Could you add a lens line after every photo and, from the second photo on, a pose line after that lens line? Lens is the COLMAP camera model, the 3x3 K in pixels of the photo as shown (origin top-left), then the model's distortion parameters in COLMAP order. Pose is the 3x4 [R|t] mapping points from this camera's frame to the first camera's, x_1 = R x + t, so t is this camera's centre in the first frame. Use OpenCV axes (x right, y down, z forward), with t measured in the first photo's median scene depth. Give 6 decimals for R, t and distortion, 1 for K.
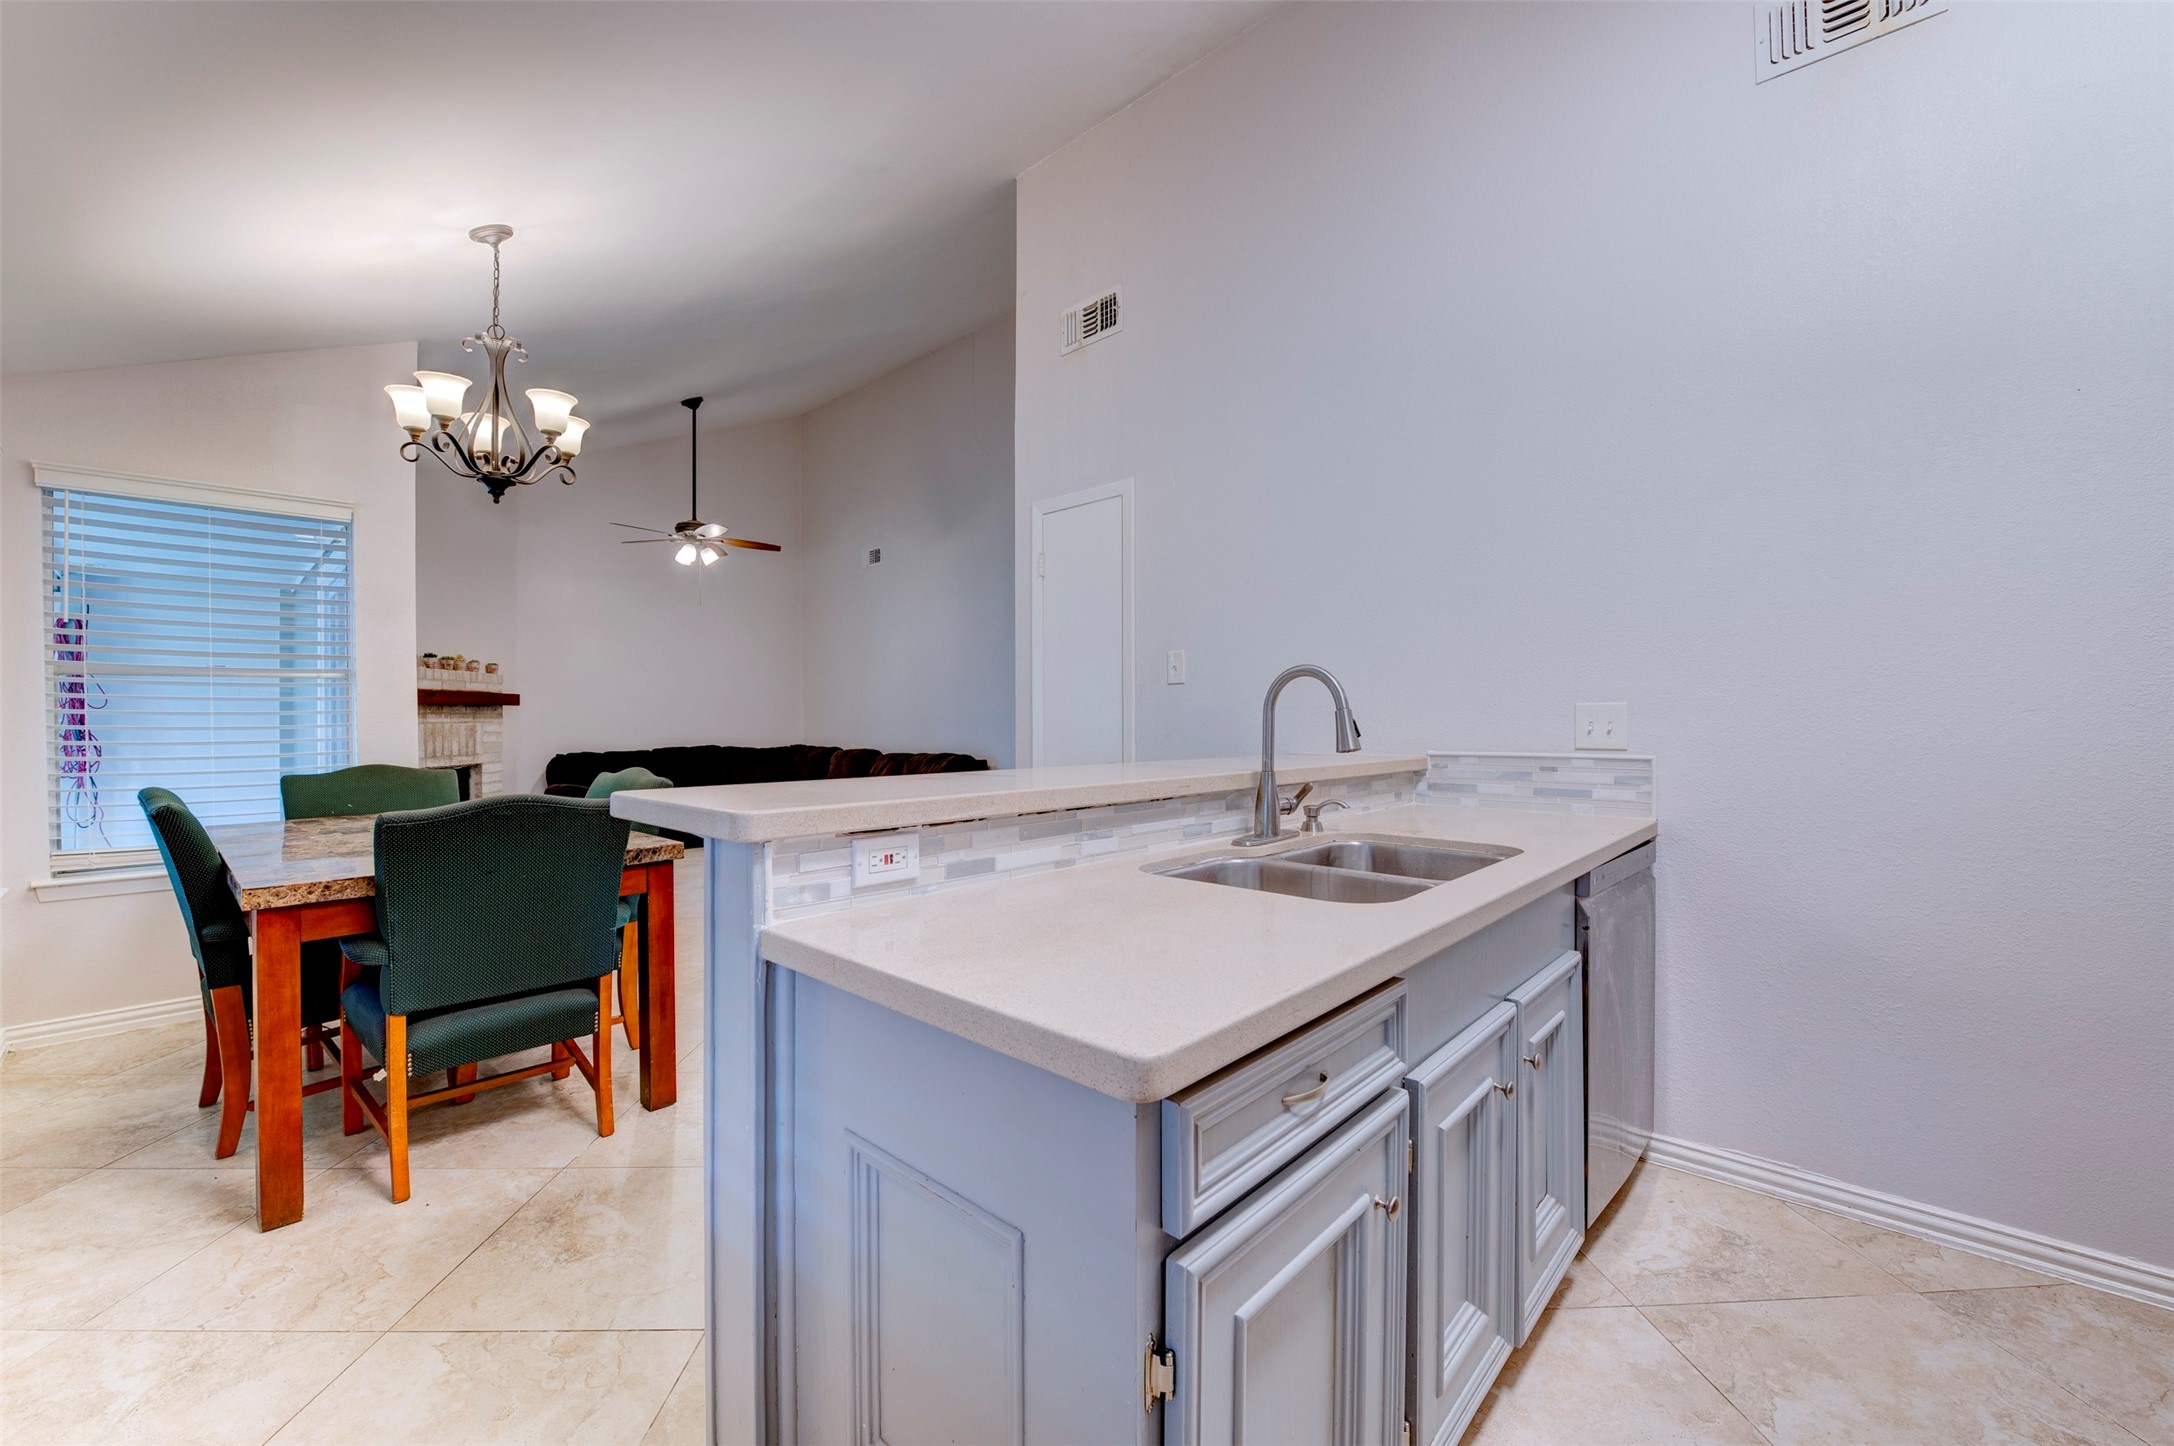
lens RADIAL K [[865.0, 0, 1094.1], [0, 865.0, 721.1], [0, 0, 1]] dist [-0.016861, -0.000293]
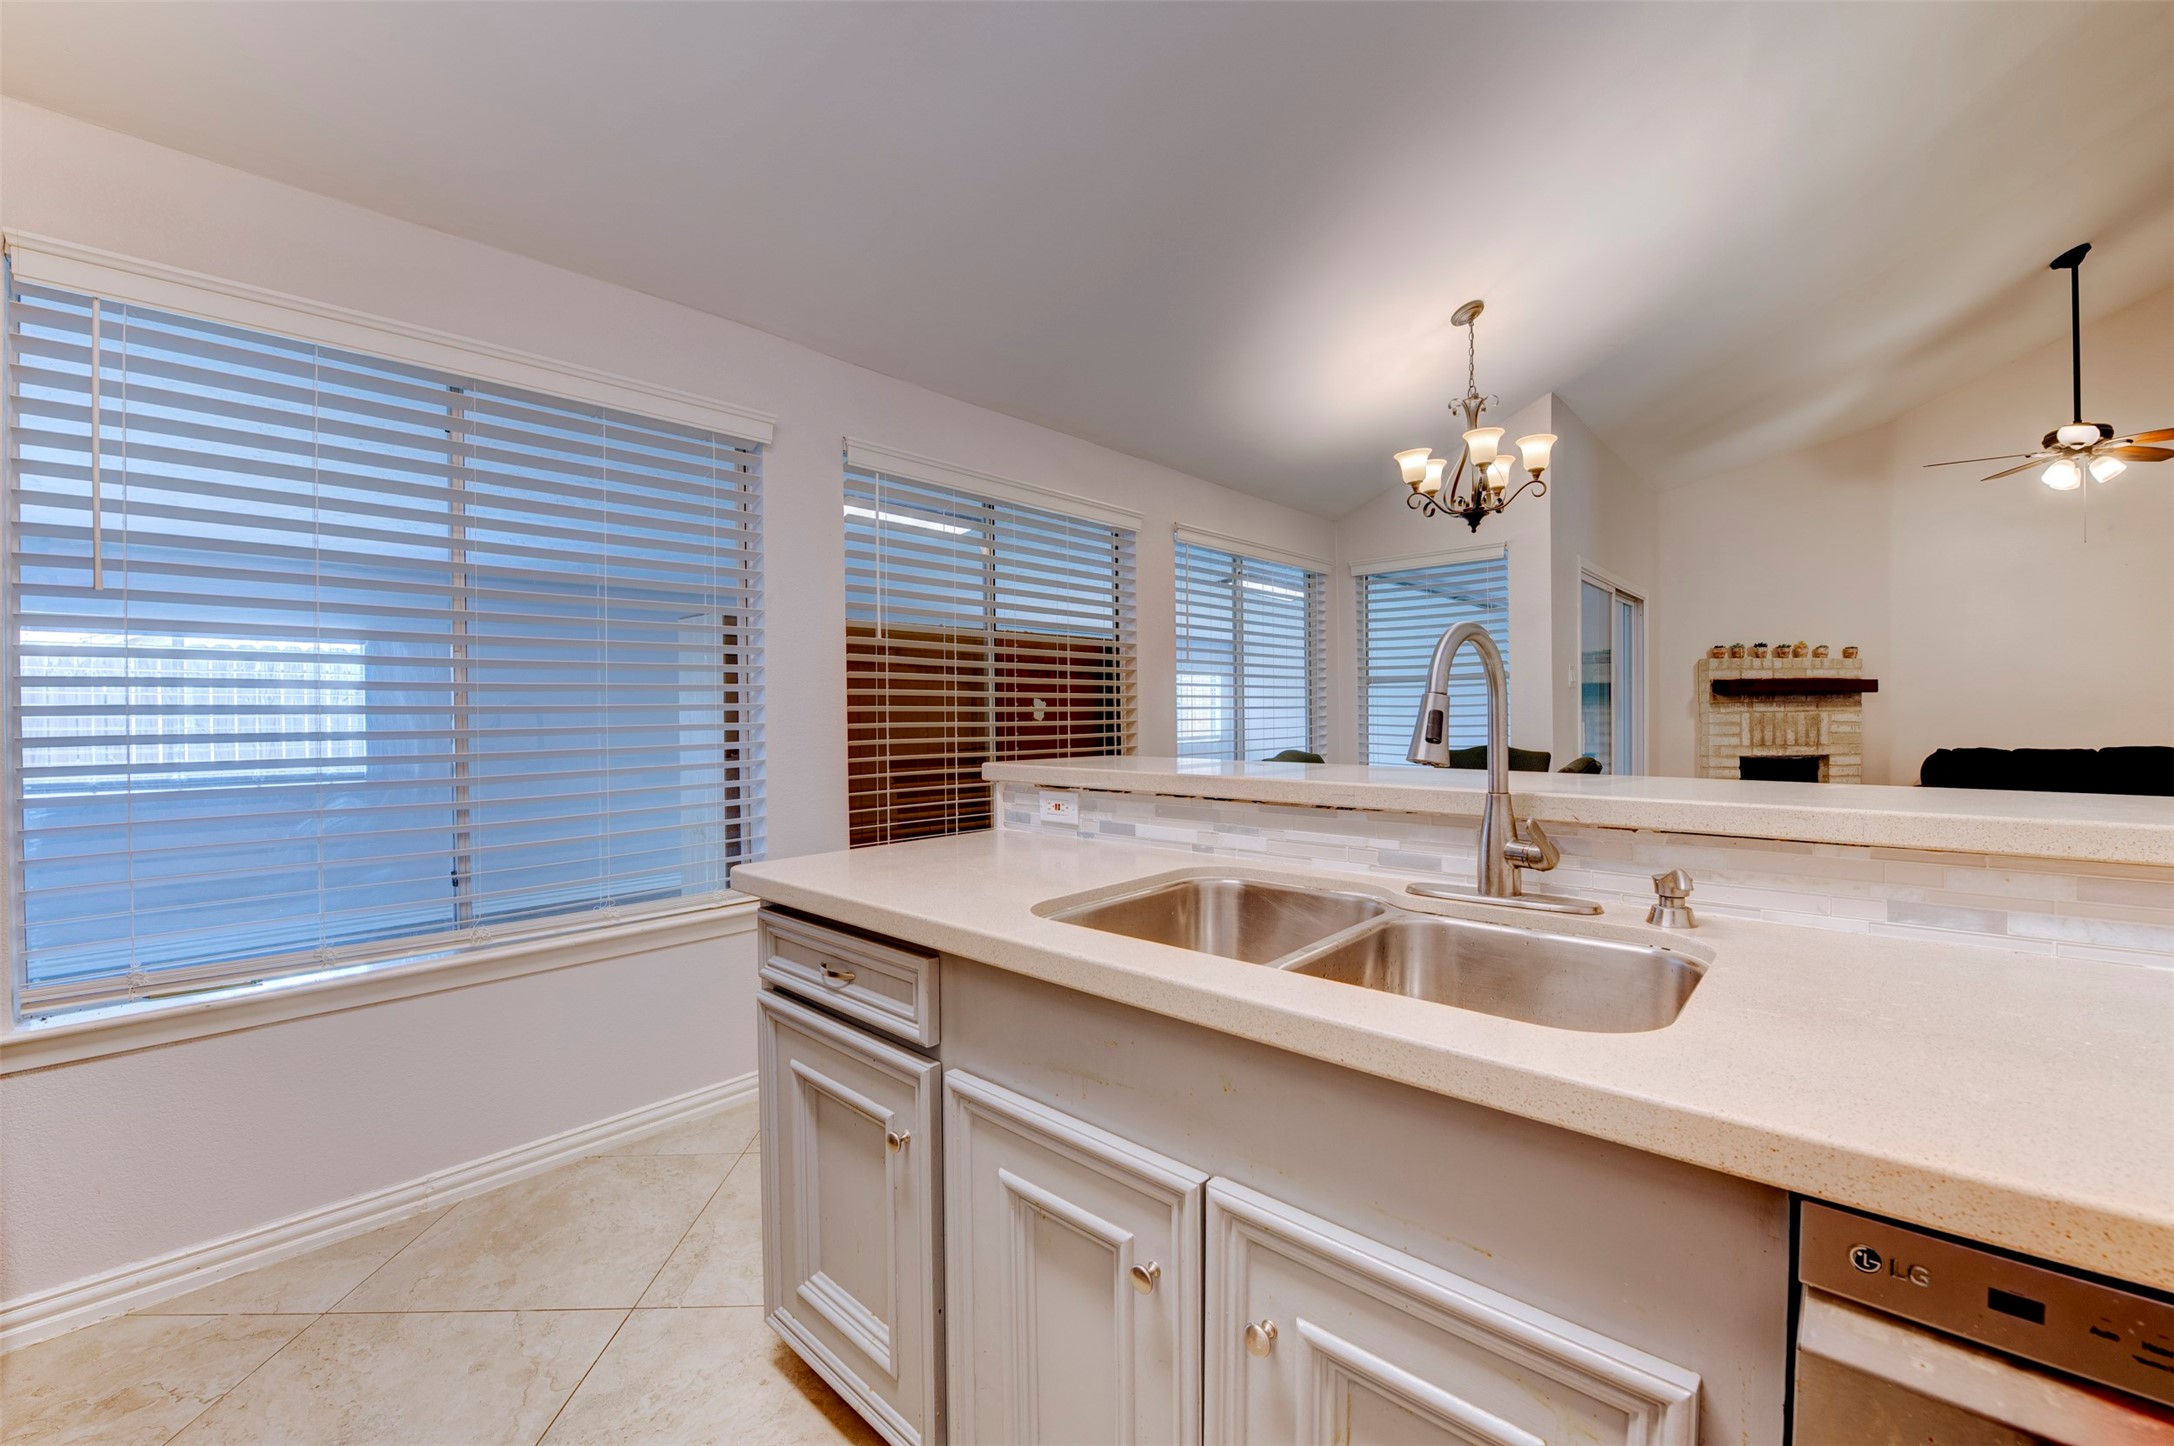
lens RADIAL K [[865.0, 0, 1089.5], [0, 865.0, 720.8], [0, 0, 1]] dist [-0.016861, -0.000293]
pose [[0.000515, 0.010926, -0.999940, 0.238722], [0.002825, 0.999936, 0.010927, -0.000522], [0.999996, -0.002830, 0.000484, 0.203903]]
